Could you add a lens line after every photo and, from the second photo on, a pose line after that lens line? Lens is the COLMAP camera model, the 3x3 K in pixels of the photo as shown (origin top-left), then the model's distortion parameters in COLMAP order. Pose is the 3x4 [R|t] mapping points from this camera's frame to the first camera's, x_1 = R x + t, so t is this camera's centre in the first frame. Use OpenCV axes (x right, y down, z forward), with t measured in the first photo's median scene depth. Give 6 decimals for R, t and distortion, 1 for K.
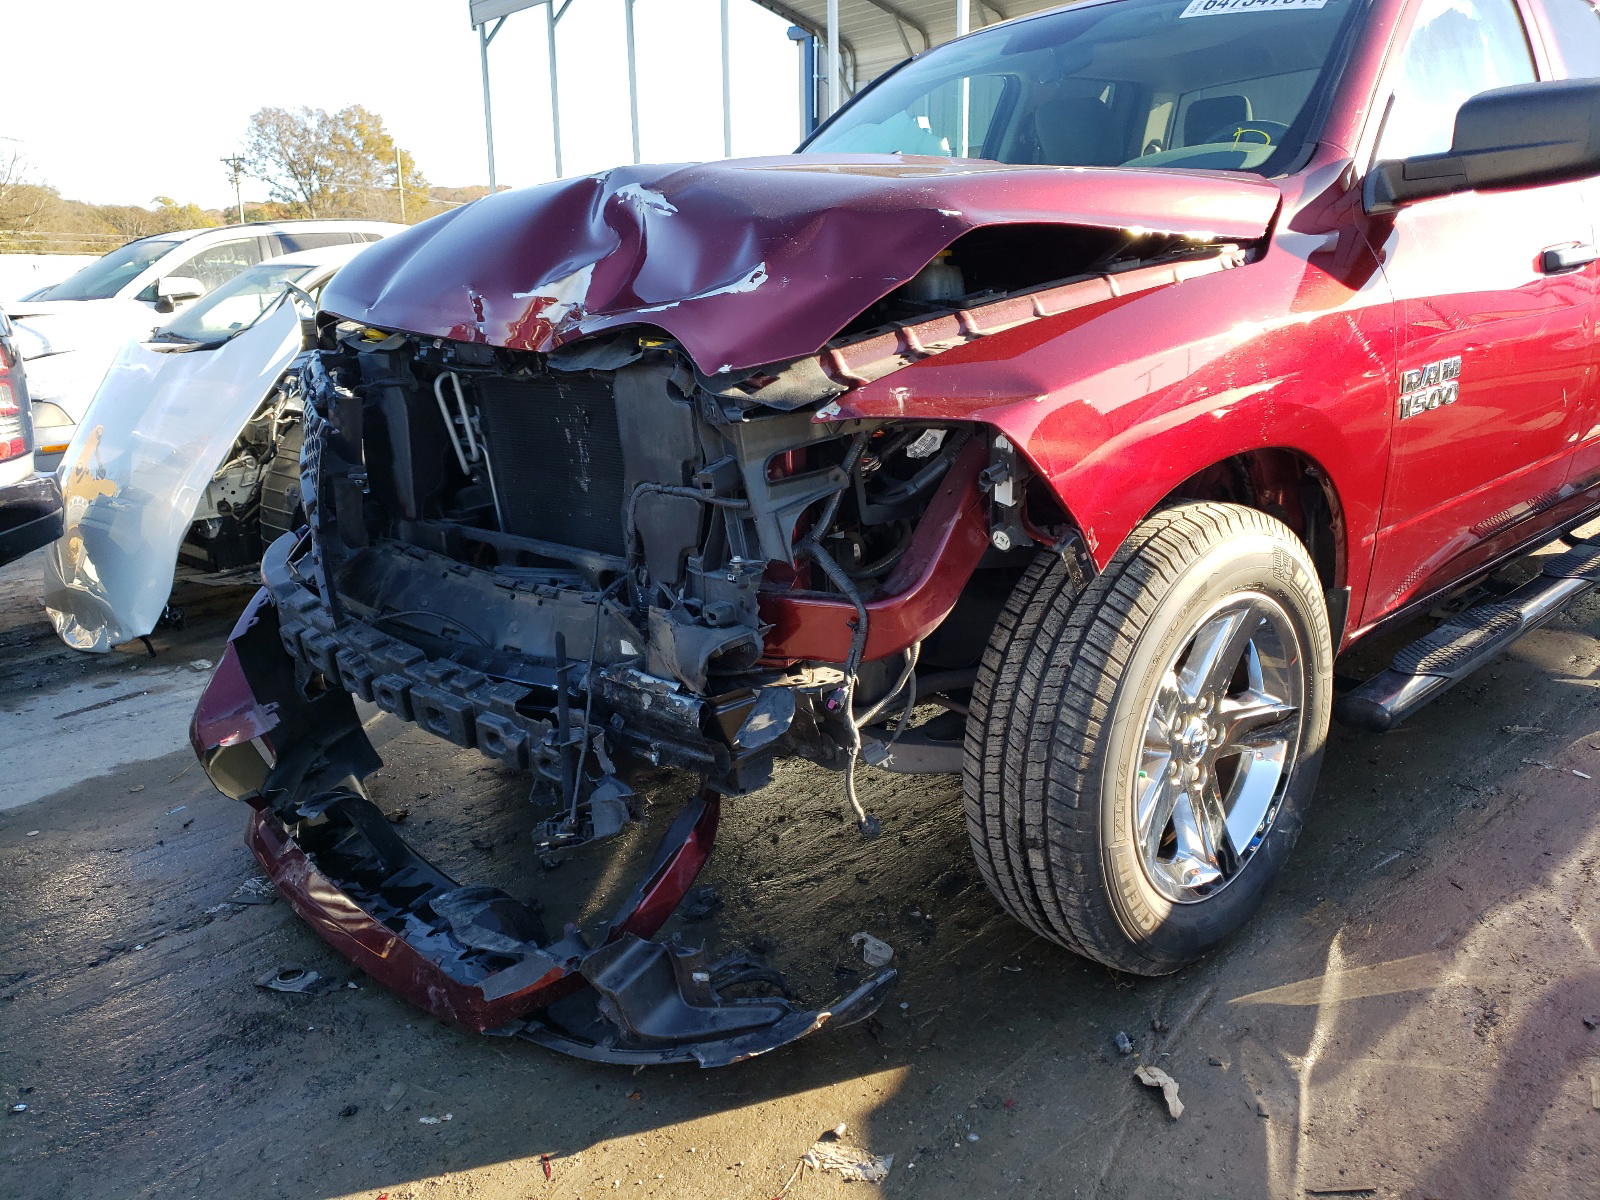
lens RADIAL K [[1248.2, 0, 802.8], [0, 1248.2, 591.3], [0, 0, 1]] dist [0.039355, 0.002586]
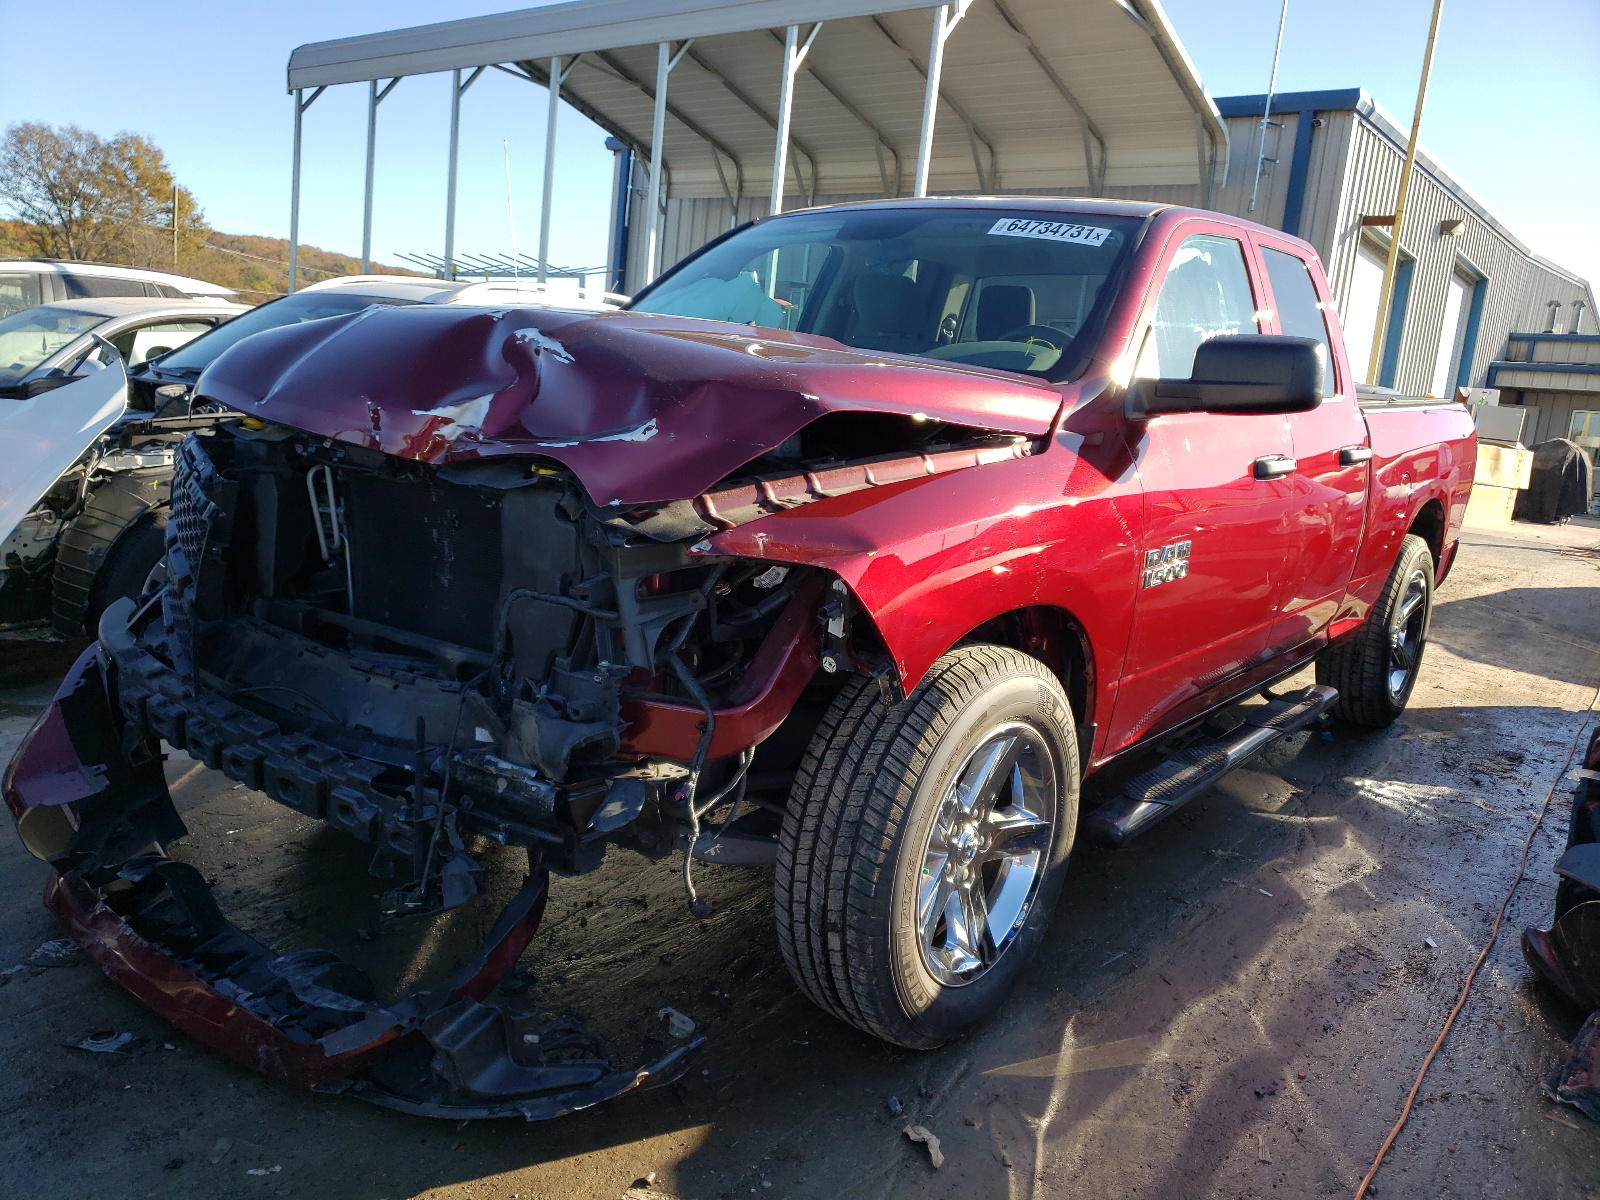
lens RADIAL K [[1248.2, 0, 802.8], [0, 1248.2, 591.3], [0, 0, 1]] dist [0.039355, 0.002586]
pose [[0.979971, 0.088267, 0.178512, -0.074325], [-0.073578, 0.993460, -0.087310, -0.004444], [-0.185051, 0.072427, 0.980056, -0.148599]]
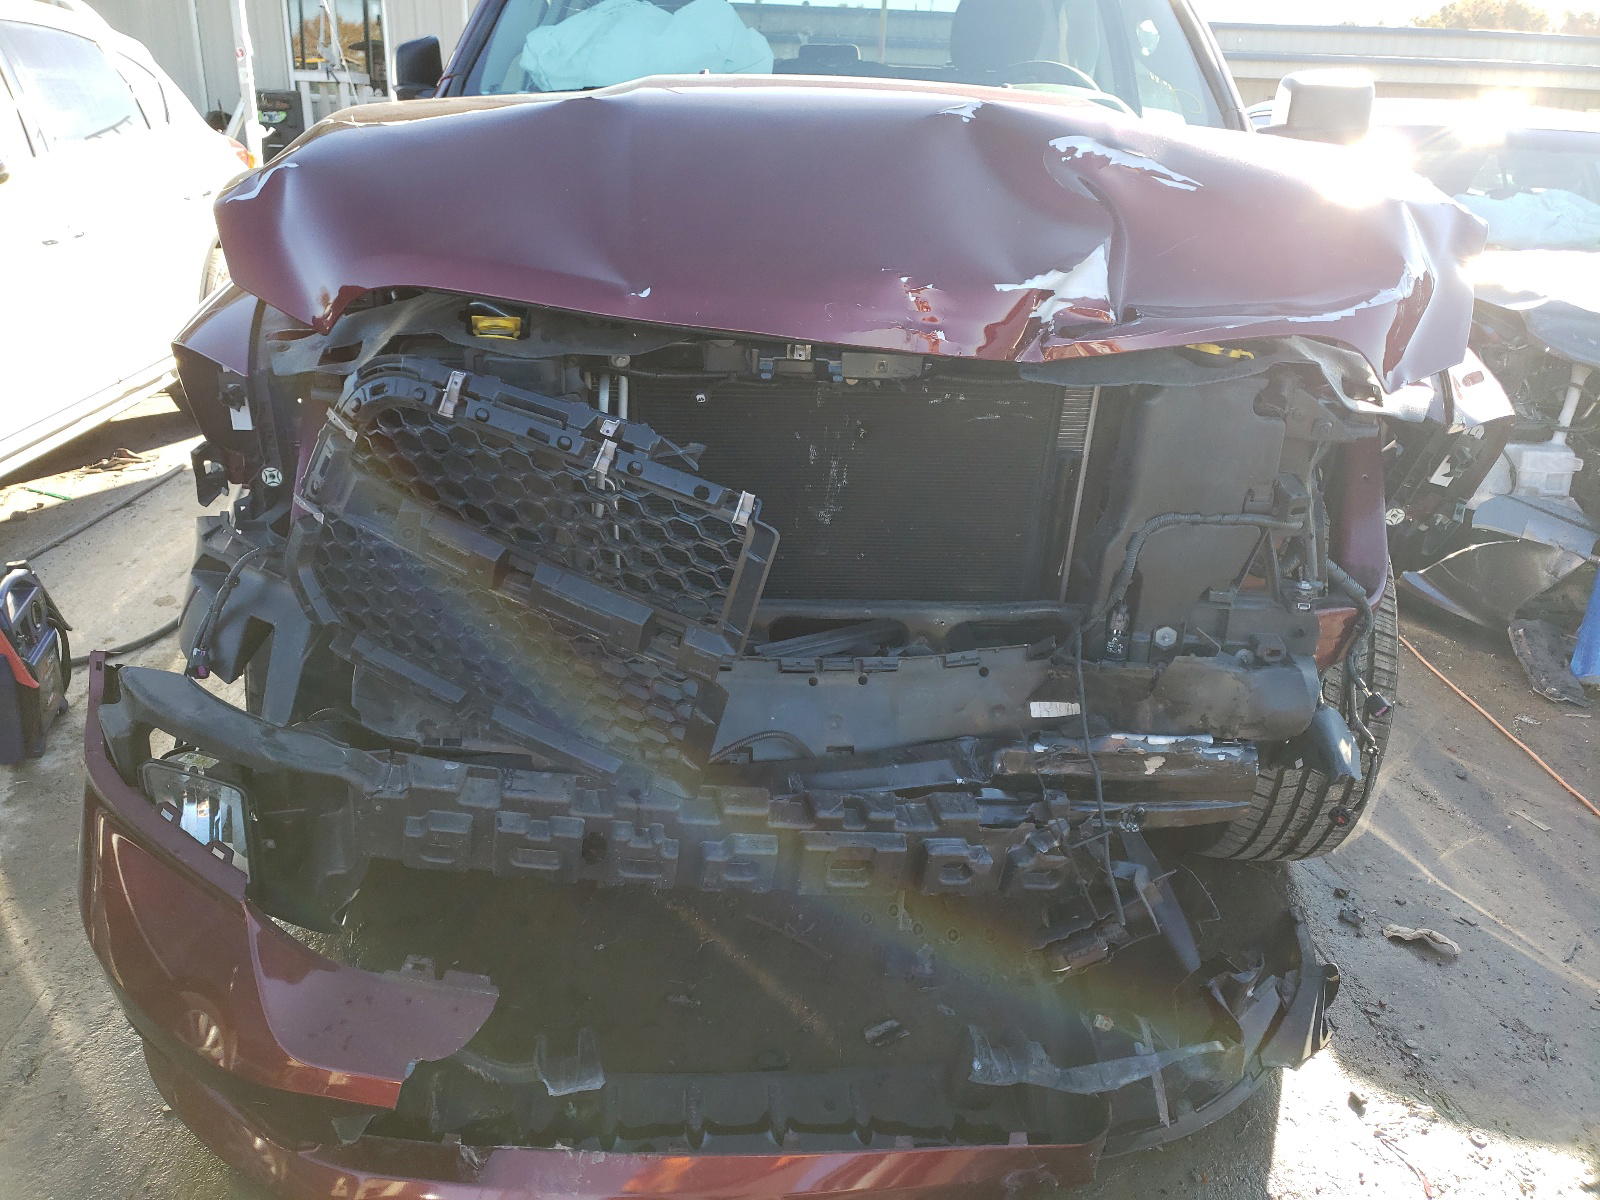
lens RADIAL K [[1215.9, 0, 800.0], [0, 1215.9, 600.0], [0, 0, 1]] dist [0.006439, 0.001127]
pose [[0.703698, -0.210989, 0.678448, -0.818984], [0.129882, 0.977000, 0.169120, -0.190301], [-0.698526, -0.030891, 0.714917, 0.561094]]
